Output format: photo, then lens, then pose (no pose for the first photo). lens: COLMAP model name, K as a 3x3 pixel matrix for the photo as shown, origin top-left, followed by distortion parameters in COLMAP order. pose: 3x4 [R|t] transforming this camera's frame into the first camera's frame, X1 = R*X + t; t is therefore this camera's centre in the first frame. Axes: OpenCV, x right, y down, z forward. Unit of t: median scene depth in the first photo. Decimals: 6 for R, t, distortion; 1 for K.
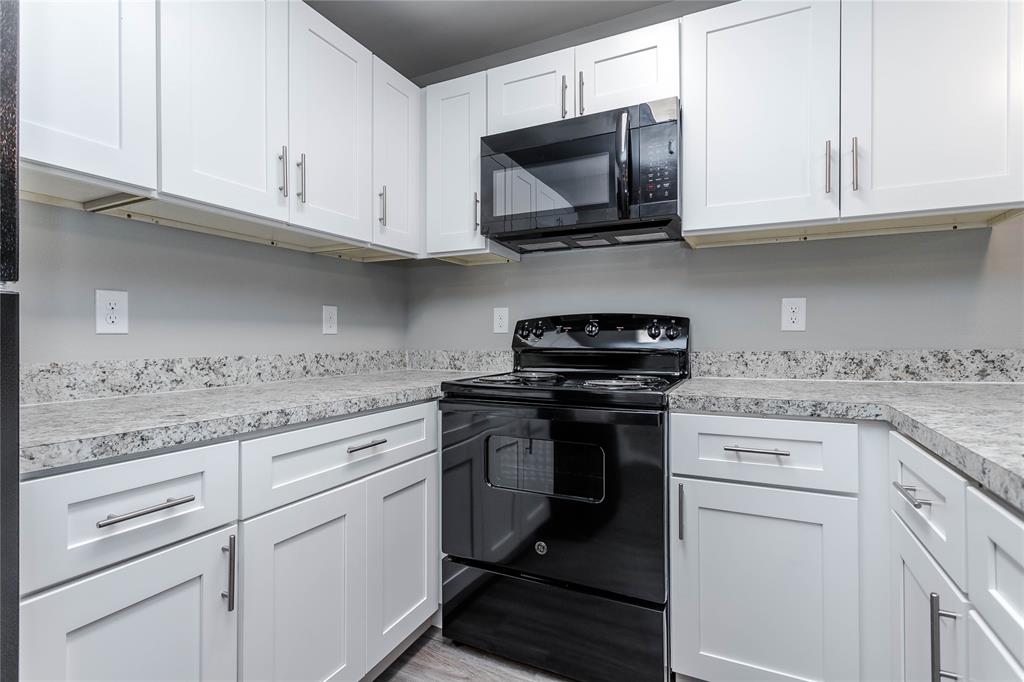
lens RADIAL K [[489.0, 0, 510.1], [0, 489.0, 336.9], [0, 0, 1]] dist [-0.005295, 0.002620]
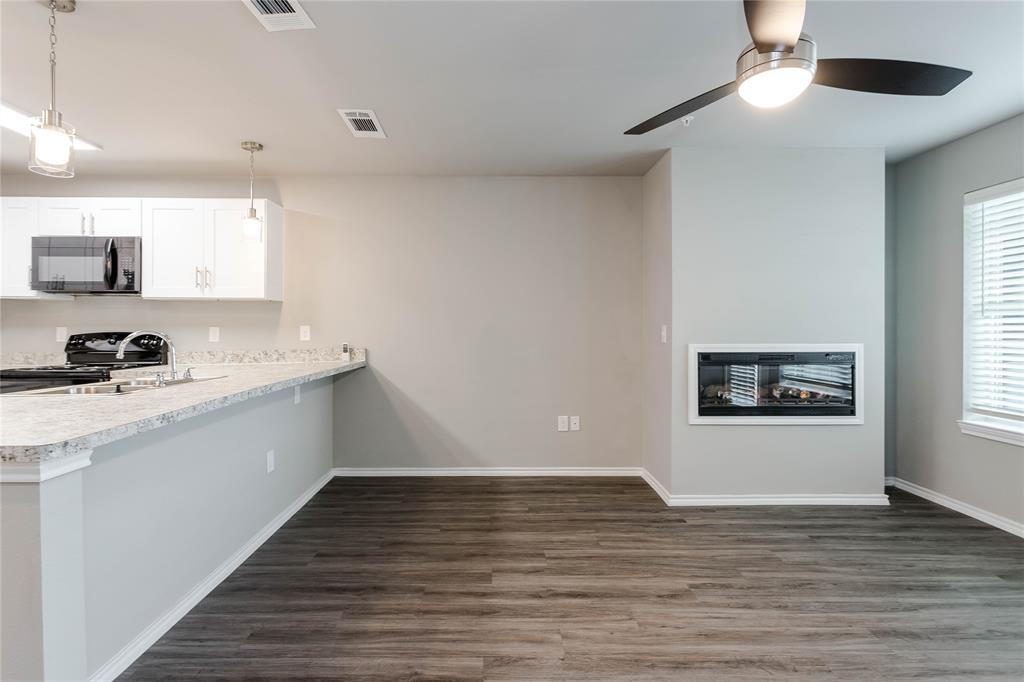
lens RADIAL K [[489.0, 0, 496.6], [0, 489.0, 334.2], [0, 0, 1]] dist [-0.005295, 0.002620]
pose [[0.896976, 0.001046, 0.442078, 0.886988], [-0.003048, 0.999988, 0.003820, -0.070151], [-0.442068, -0.004774, 0.896969, -1.799677]]
